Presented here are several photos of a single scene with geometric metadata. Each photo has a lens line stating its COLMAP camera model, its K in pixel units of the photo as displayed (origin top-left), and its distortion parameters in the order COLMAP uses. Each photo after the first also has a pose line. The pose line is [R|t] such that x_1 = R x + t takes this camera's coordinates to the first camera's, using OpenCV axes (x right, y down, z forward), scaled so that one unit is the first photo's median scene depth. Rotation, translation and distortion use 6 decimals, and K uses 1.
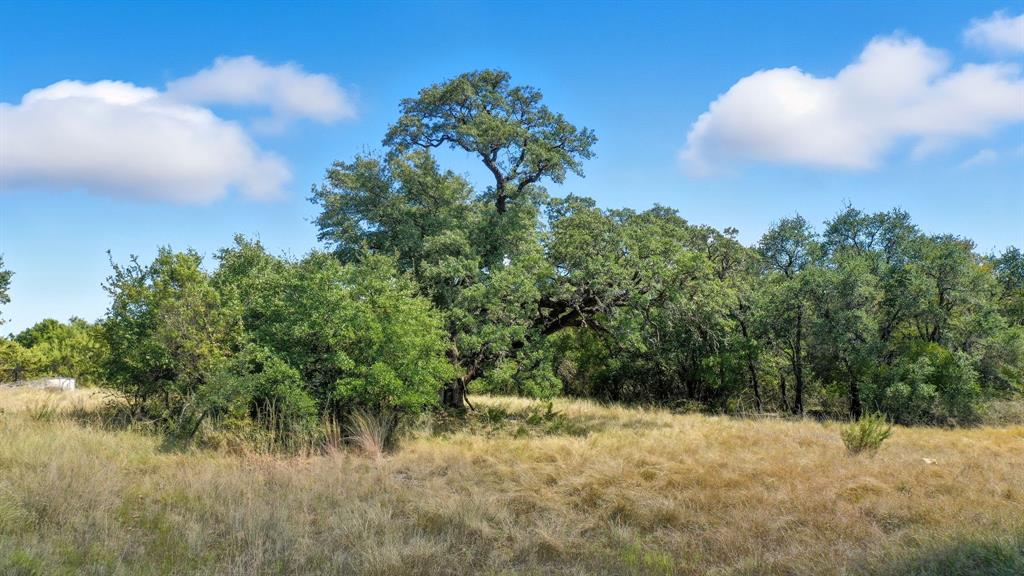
lens RADIAL K [[783.1, 0, 512.0], [0, 783.1, 288.0], [0, 0, 1]] dist [-0.010540, 0.001180]
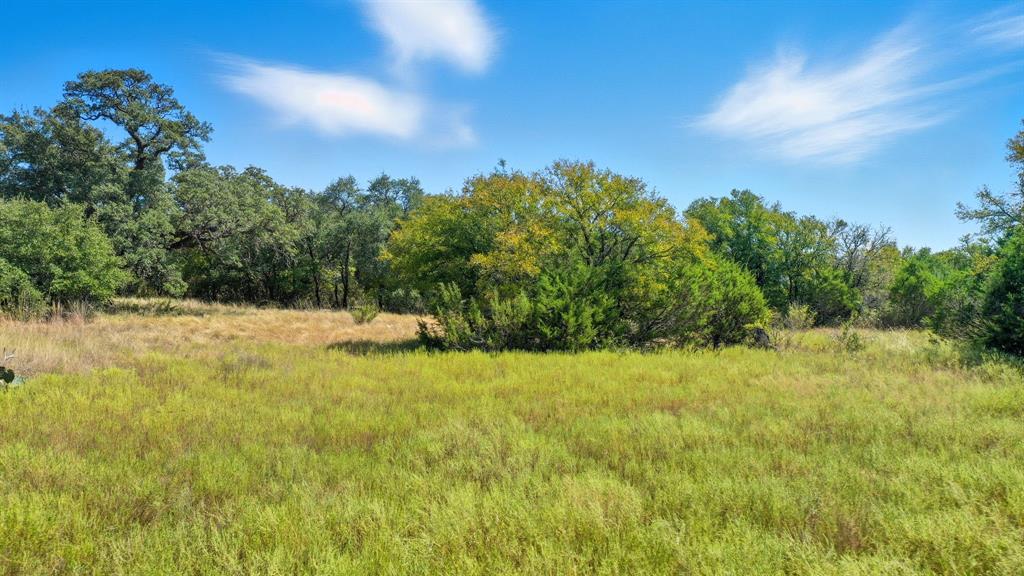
lens RADIAL K [[783.1, 0, 512.0], [0, 783.1, 288.0], [0, 0, 1]] dist [-0.010540, 0.001180]
pose [[0.871276, 0.011295, 0.490664, -0.111280], [-0.066390, 0.993259, 0.095024, -0.054350], [-0.486283, -0.115367, 0.866152, -0.560248]]
